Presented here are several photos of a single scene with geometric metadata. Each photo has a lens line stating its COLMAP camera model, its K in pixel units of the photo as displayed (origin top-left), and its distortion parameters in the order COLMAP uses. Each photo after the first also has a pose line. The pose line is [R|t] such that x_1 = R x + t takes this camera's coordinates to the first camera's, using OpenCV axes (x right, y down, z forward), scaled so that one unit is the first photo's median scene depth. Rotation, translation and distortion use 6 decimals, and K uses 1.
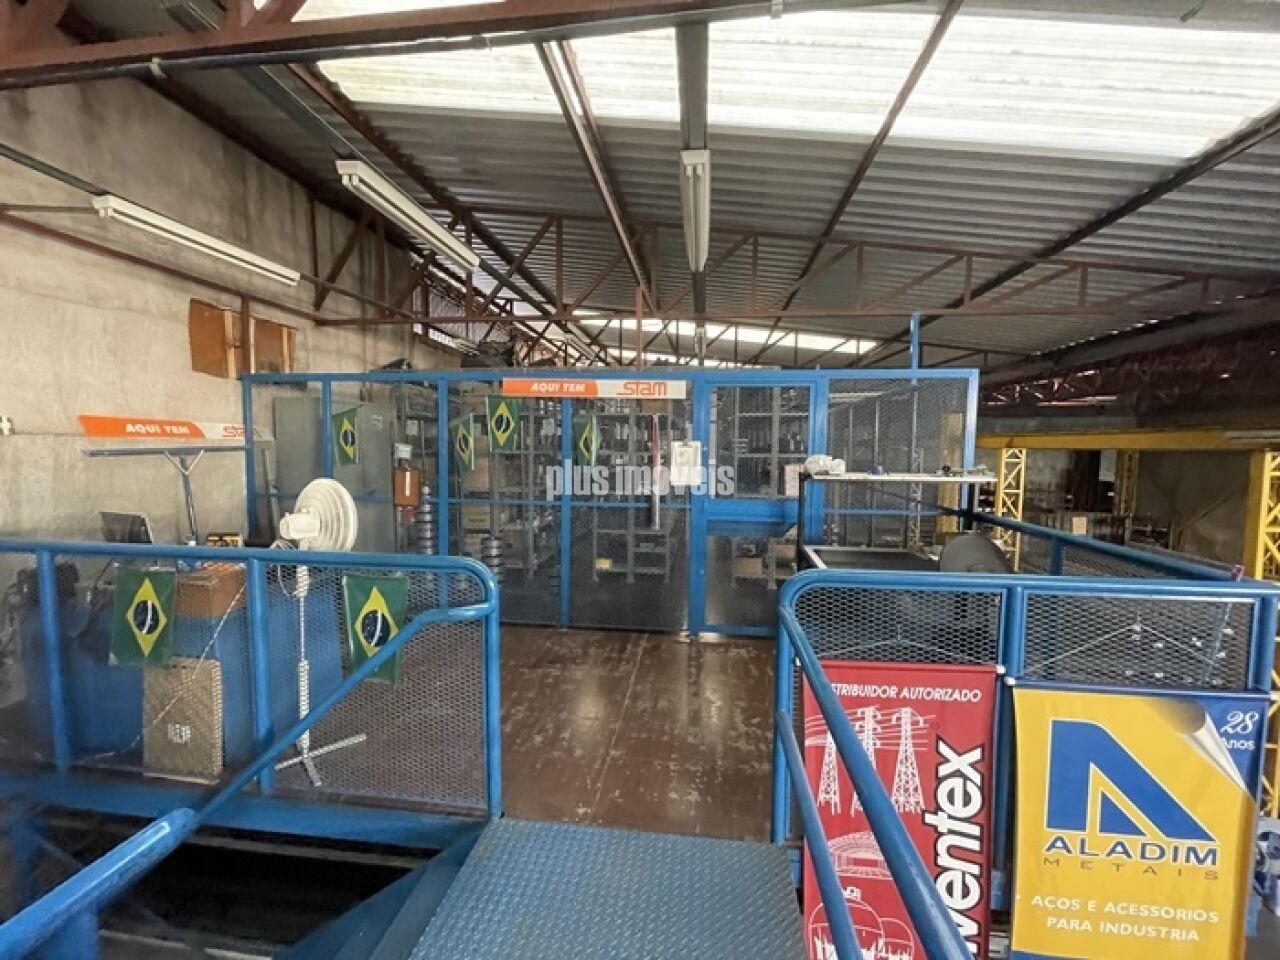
lens RADIAL K [[519.1, 0, 639.5], [0, 519.1, 478.8], [0, 0, 1]] dist [0.001434, 0.000451]
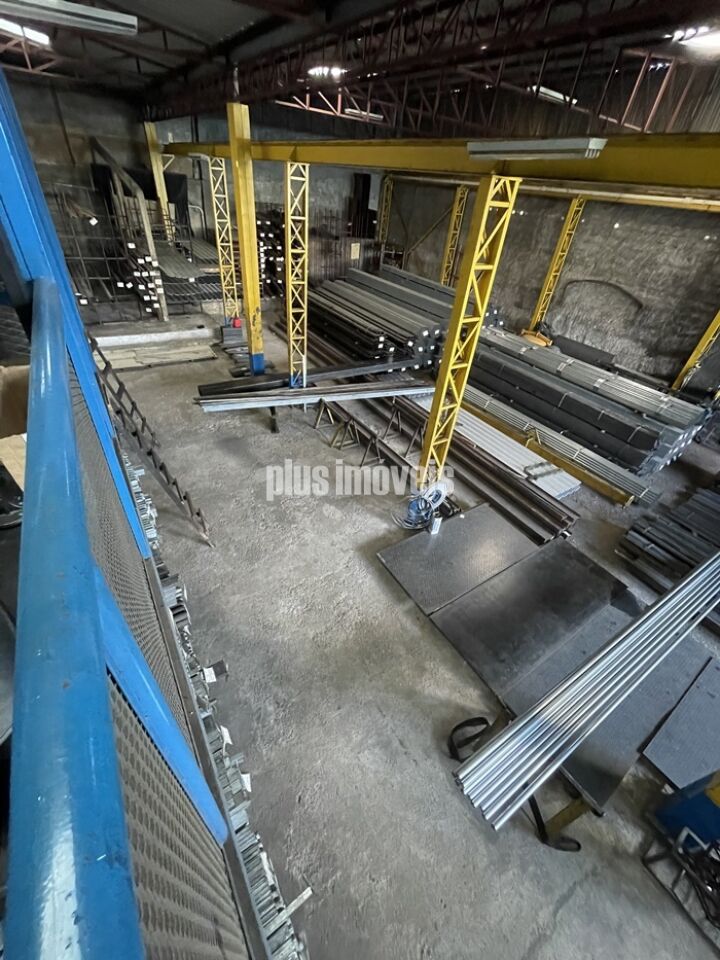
lens RADIAL K [[389.3, 0, 360.0], [0, 389.3, 480.0], [0, 0, 1]] dist [0.001434, 0.000451]
pose [[0.763336, -0.346199, 0.545403, 0.129935], [-0.036627, 0.819723, 0.571587, 0.002665], [-0.644962, -0.456290, 0.613045, 0.137940]]
